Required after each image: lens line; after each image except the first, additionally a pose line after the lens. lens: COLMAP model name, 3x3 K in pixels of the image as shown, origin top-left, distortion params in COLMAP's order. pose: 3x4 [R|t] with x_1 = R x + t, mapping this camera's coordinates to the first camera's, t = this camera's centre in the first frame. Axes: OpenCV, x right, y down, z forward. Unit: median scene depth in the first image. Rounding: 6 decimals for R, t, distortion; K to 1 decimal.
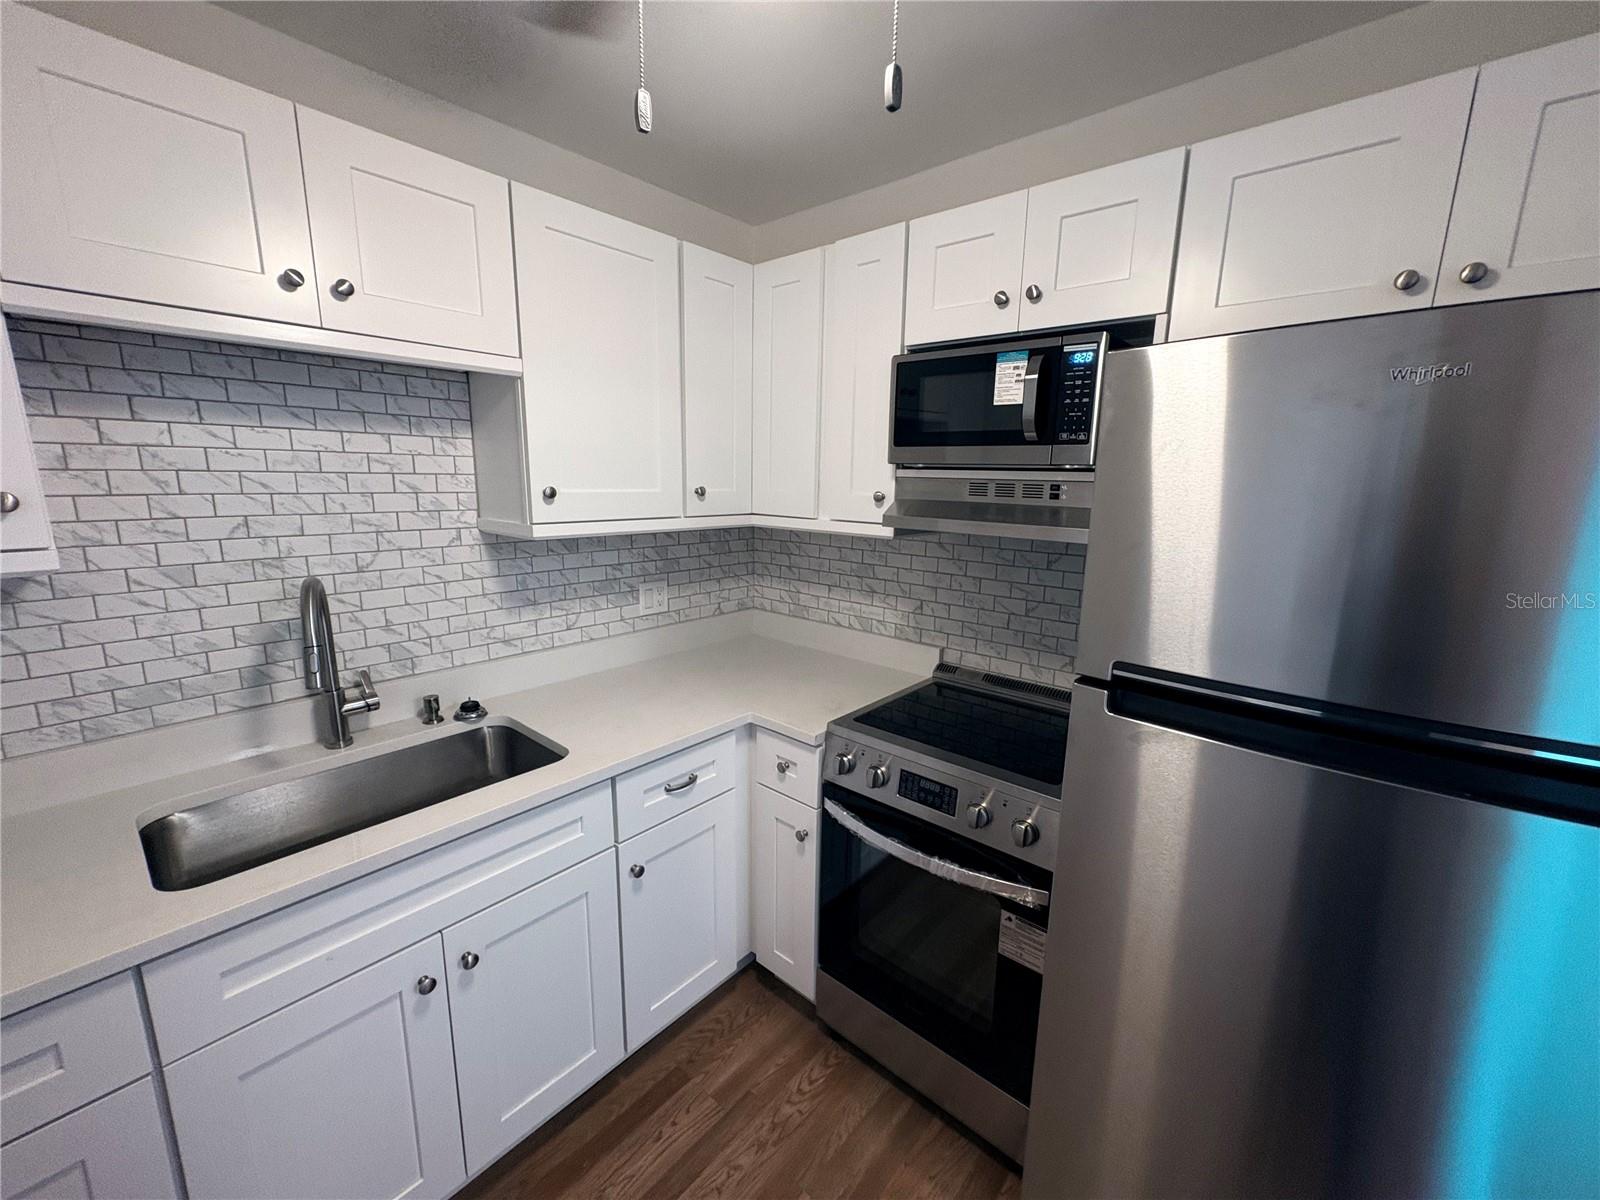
lens RADIAL K [[639.0, 0, 800.1], [0, 639.0, 600.6], [0, 0, 1]] dist [0.000216, 0.000273]
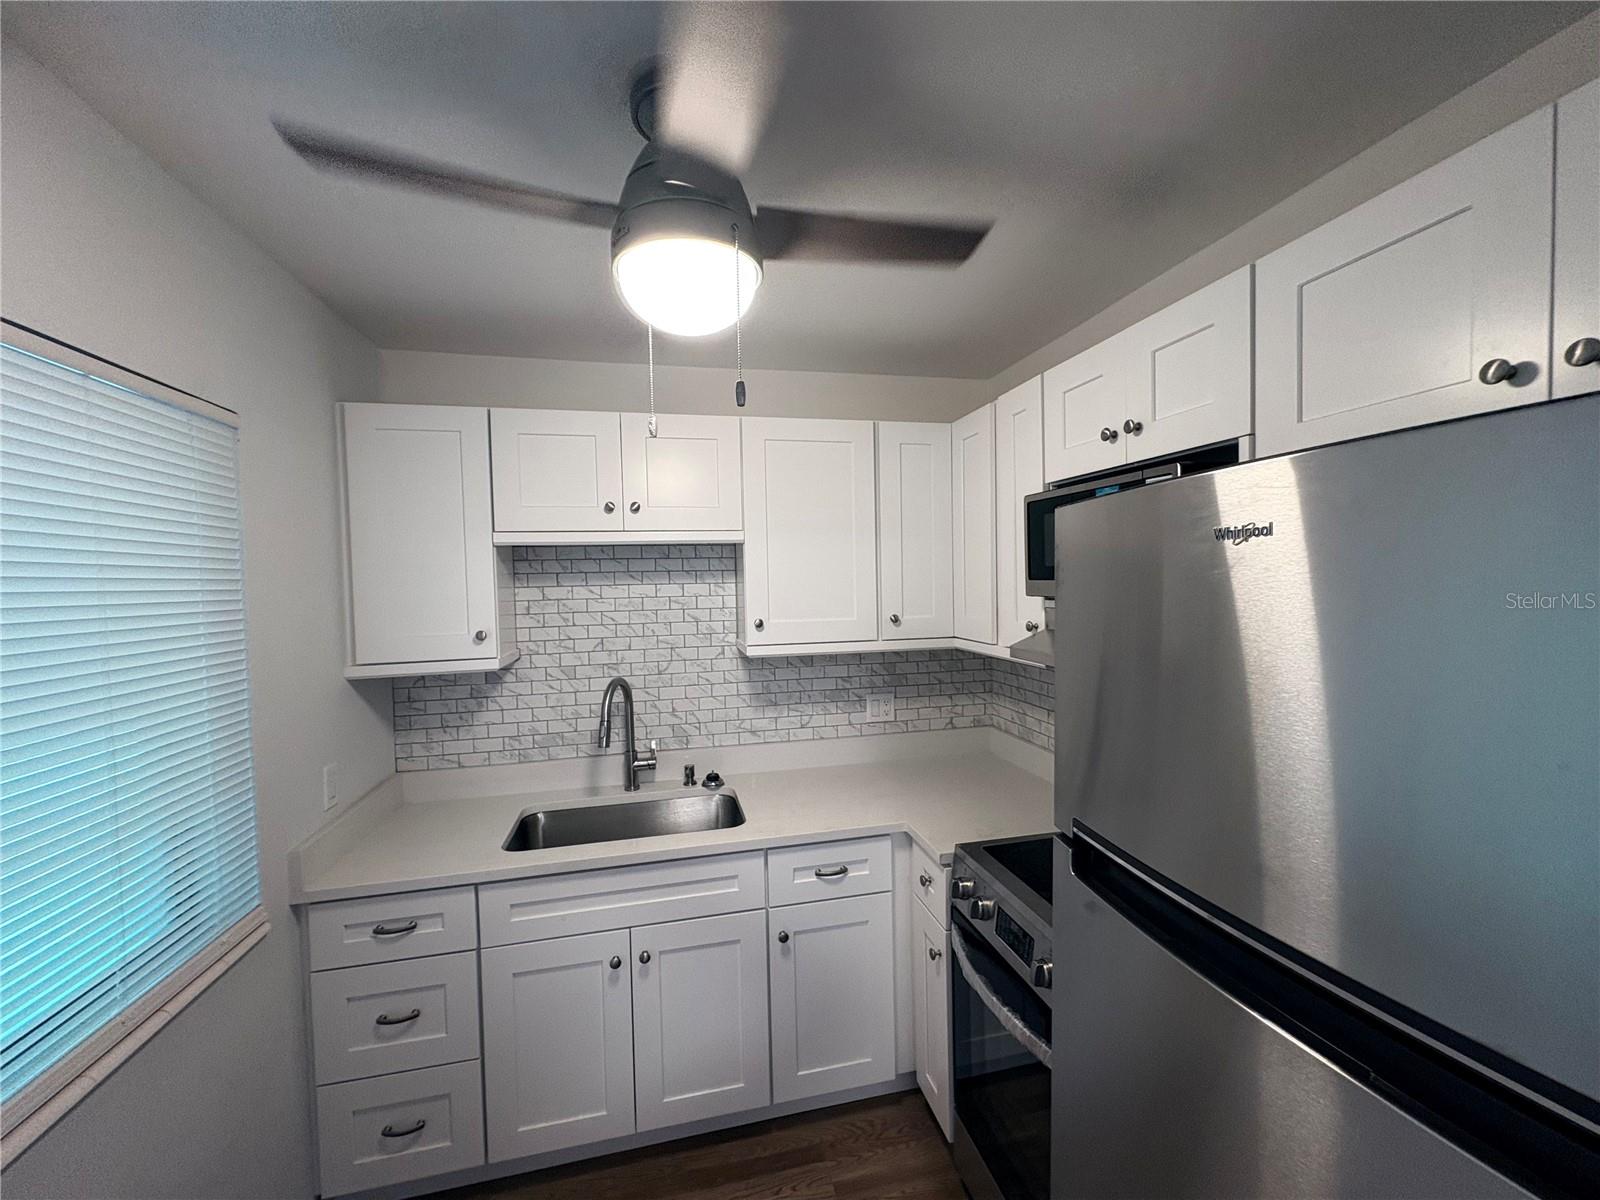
lens RADIAL K [[639.0, 0, 800.2], [0, 639.0, 600.5], [0, 0, 1]] dist [0.000216, 0.000273]
pose [[0.804981, -0.014728, -0.593118, 0.474014], [-0.080056, 0.987853, -0.133182, -0.042152], [0.587875, 0.154691, 0.794023, -0.031241]]
